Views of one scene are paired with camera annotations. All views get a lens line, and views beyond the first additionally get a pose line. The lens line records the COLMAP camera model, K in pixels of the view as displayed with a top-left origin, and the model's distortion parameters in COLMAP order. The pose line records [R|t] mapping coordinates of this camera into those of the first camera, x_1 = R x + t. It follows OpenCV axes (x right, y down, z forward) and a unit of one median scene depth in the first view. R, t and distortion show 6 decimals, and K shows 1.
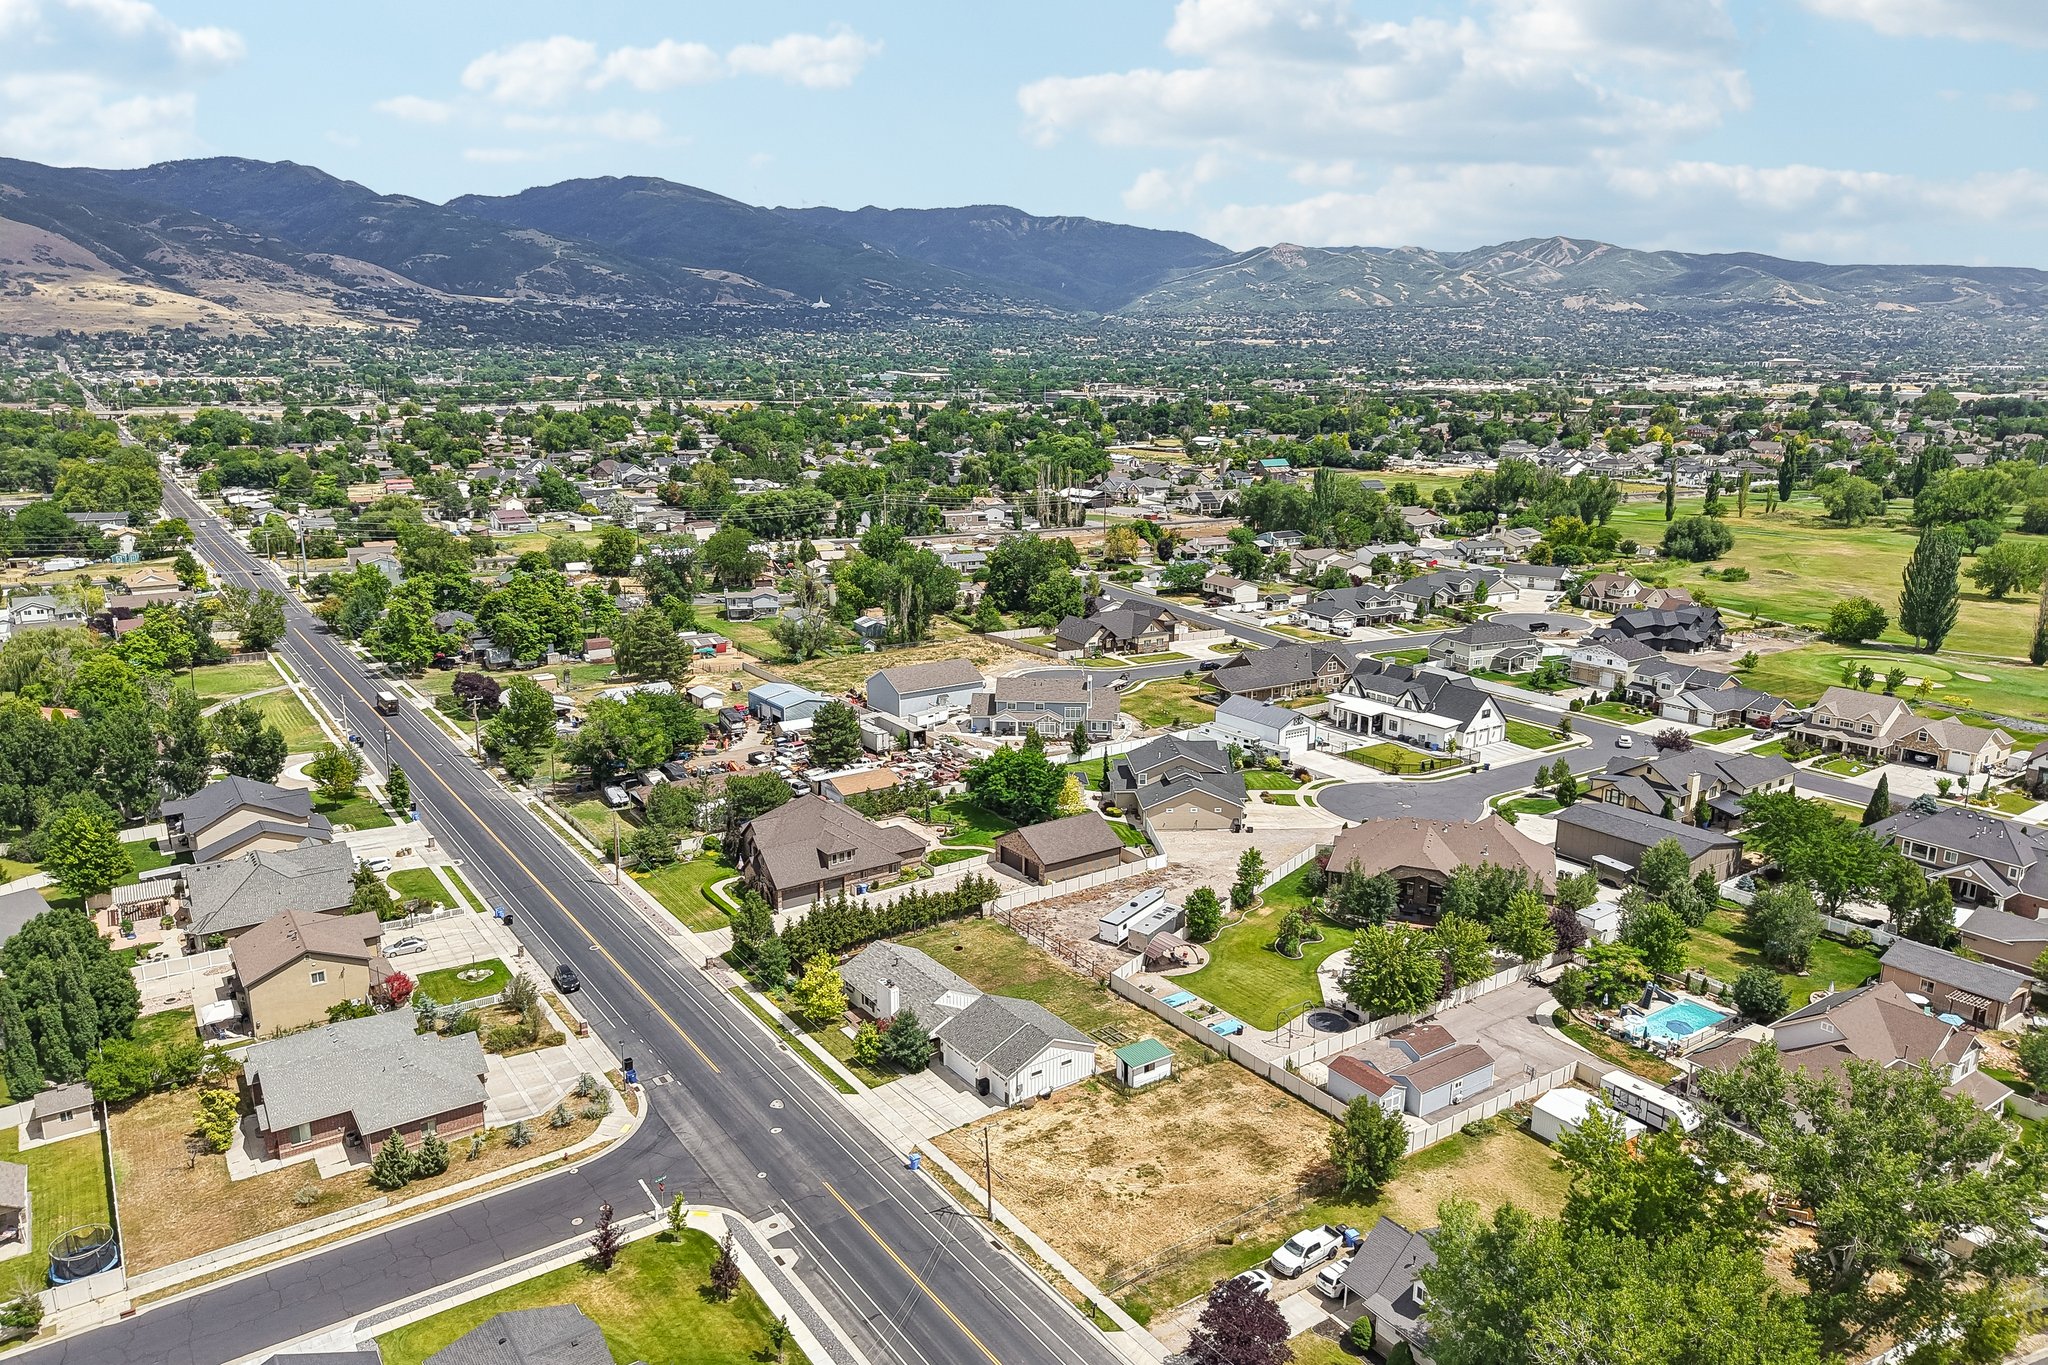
lens RADIAL K [[1364.6, 0, 1026.2], [0, 1364.6, 692.7], [0, 0, 1]] dist [0.084569, -0.099641]
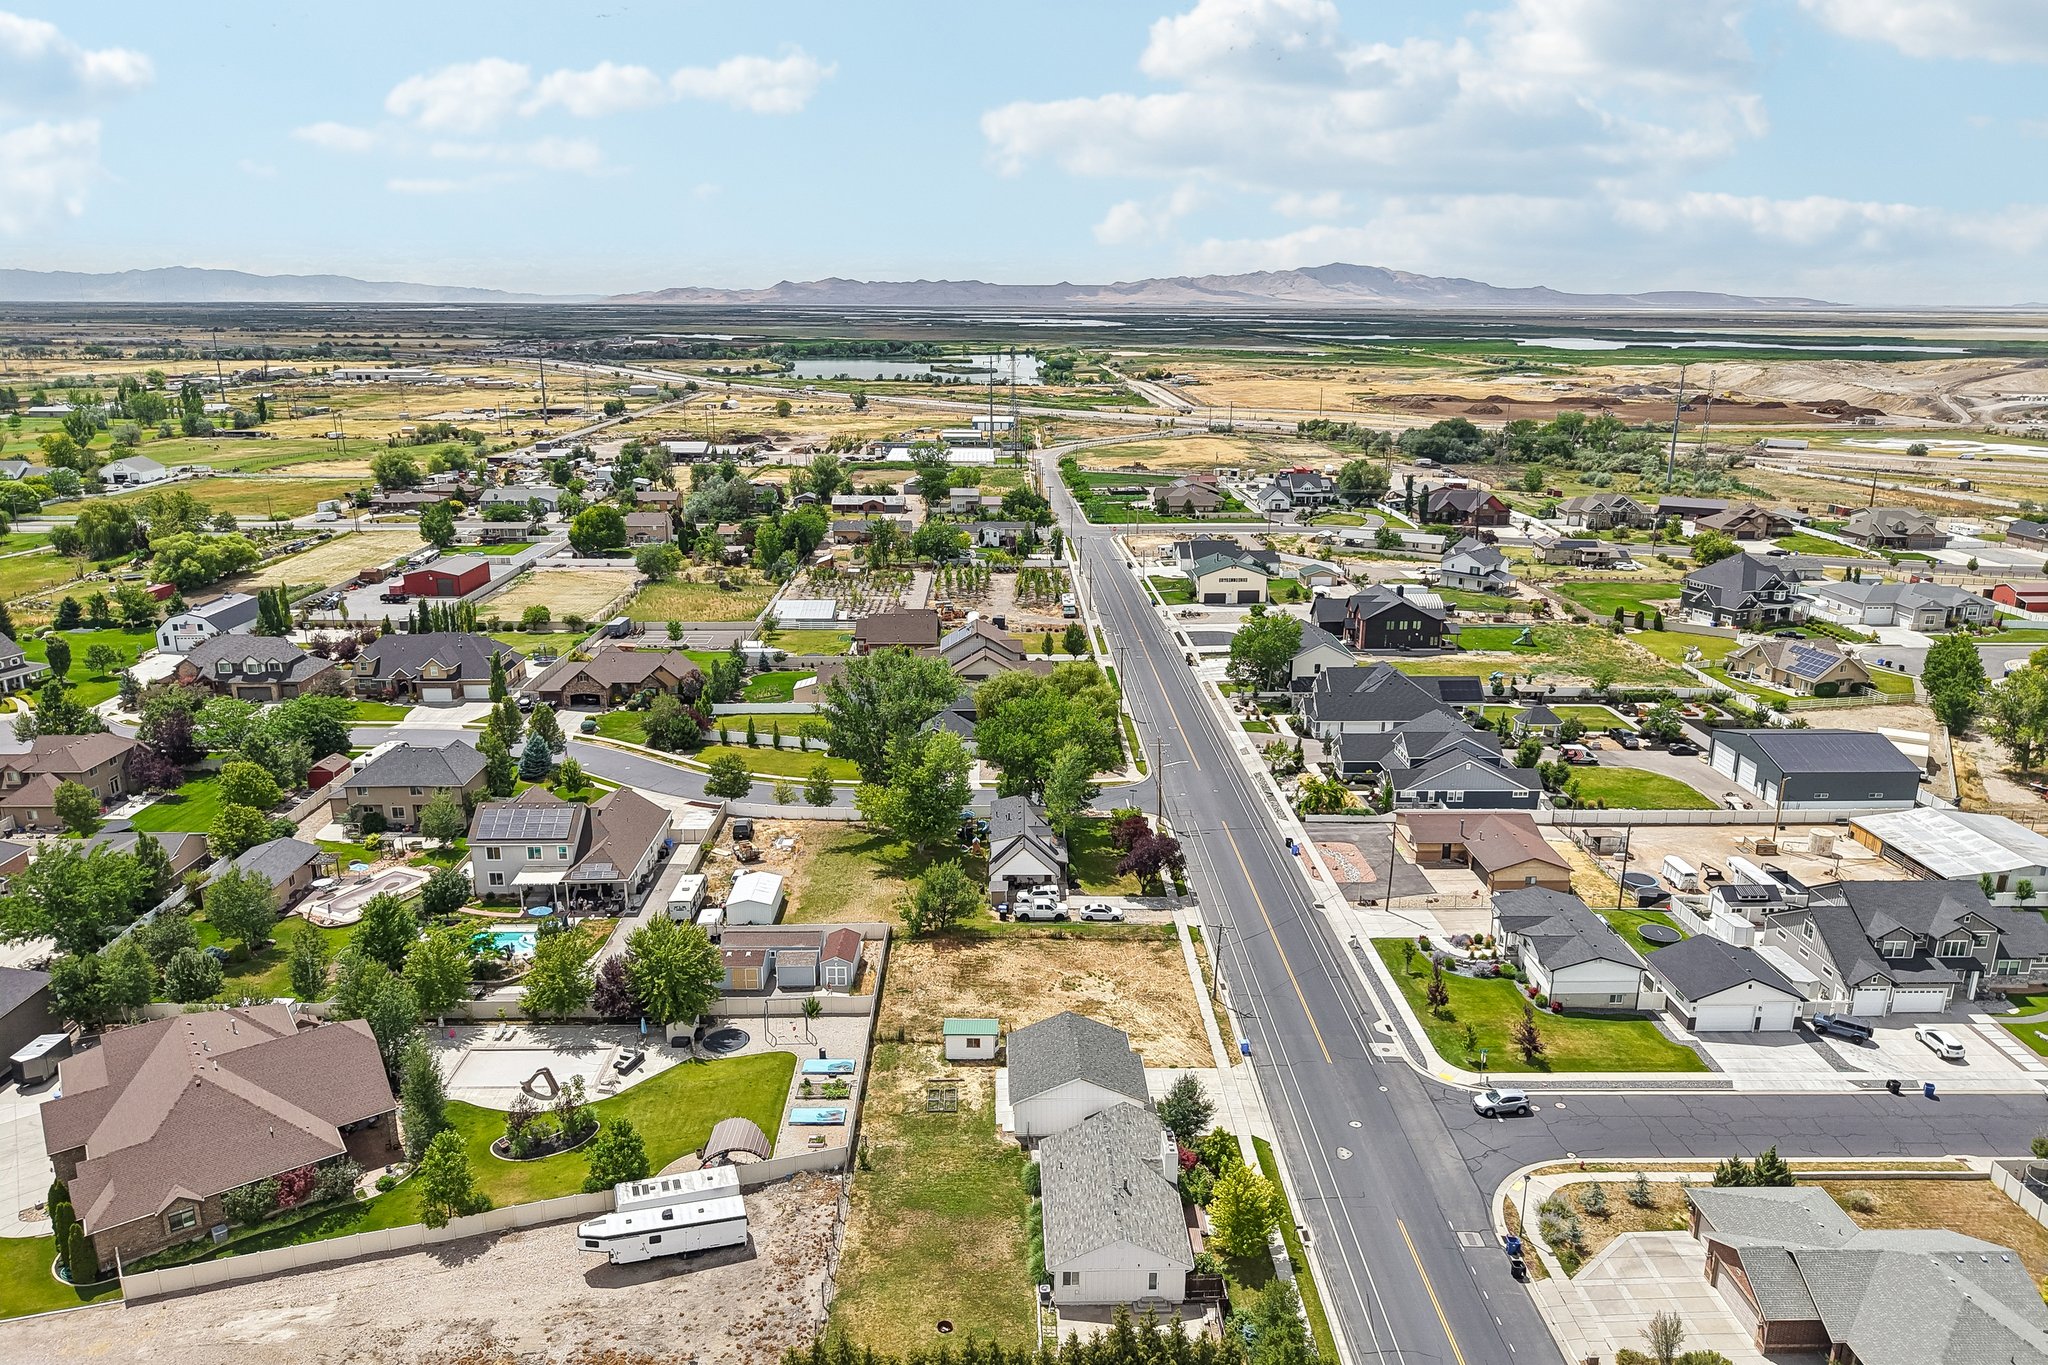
lens RADIAL K [[1372.7, 0, 1018.3], [0, 1372.7, 676.3], [0, 0, 1]] dist [0.073815, -0.100836]
pose [[-0.827360, -0.153558, 0.540274, -0.248133], [0.127216, 0.885673, 0.446542, -0.222983], [-0.547076, 0.438182, -0.713235, 0.907258]]
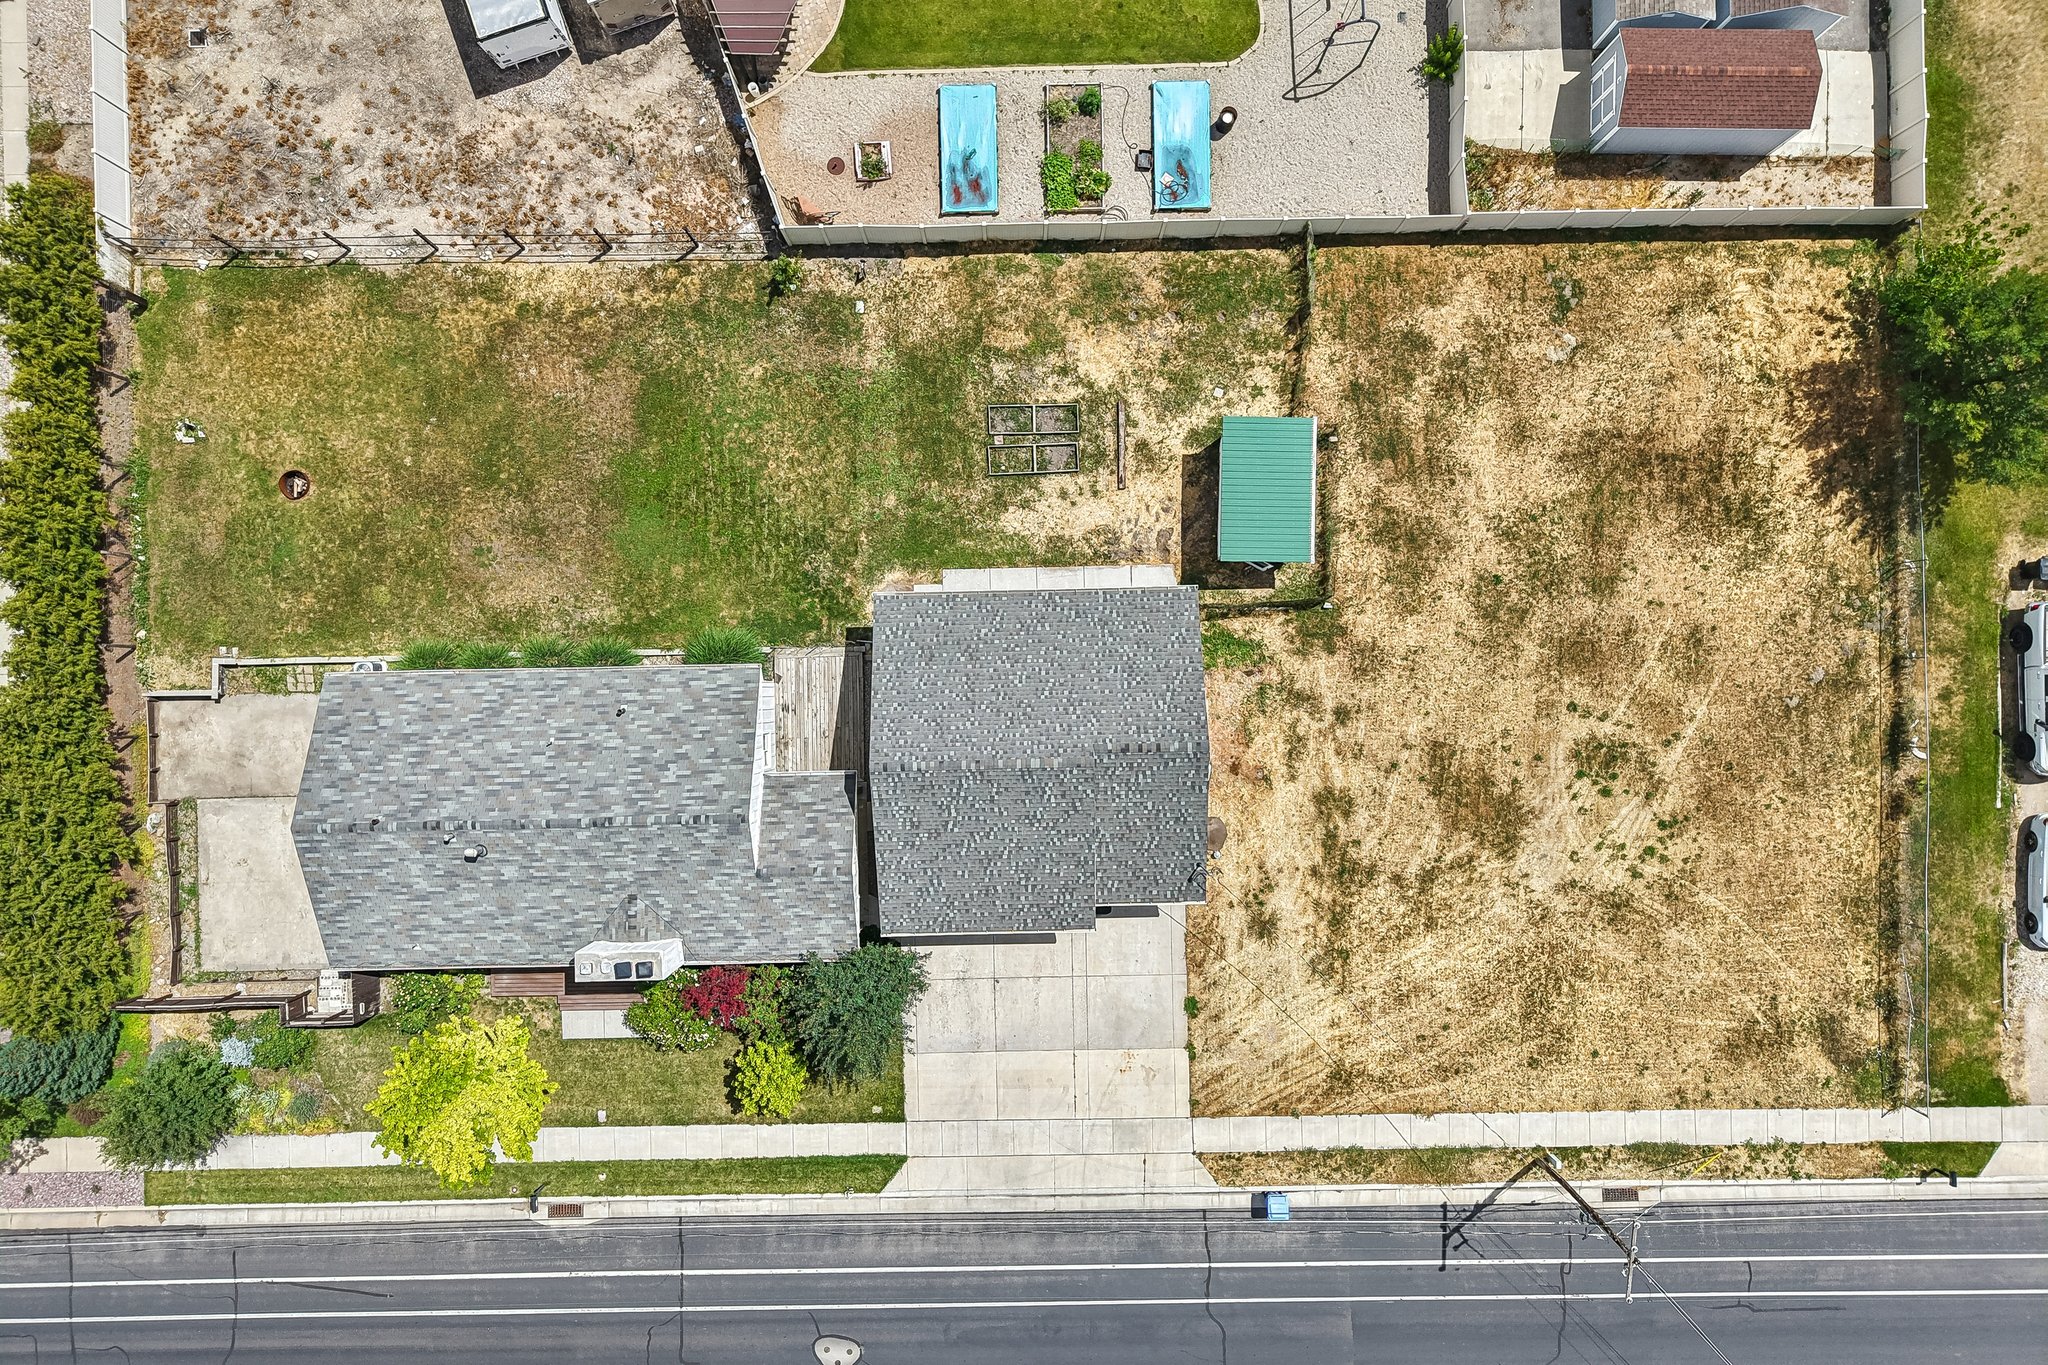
lens RADIAL K [[1370.0, 0, 1001.1], [0, 1370.0, 689.6], [0, 0, 1]] dist [0.031017, -0.031147]
pose [[0.560060, -0.828452, 0.000625, 0.001180], [0.198899, 0.135194, 0.970650, -0.055328], [-0.804221, -0.543498, 0.240495, 0.545564]]
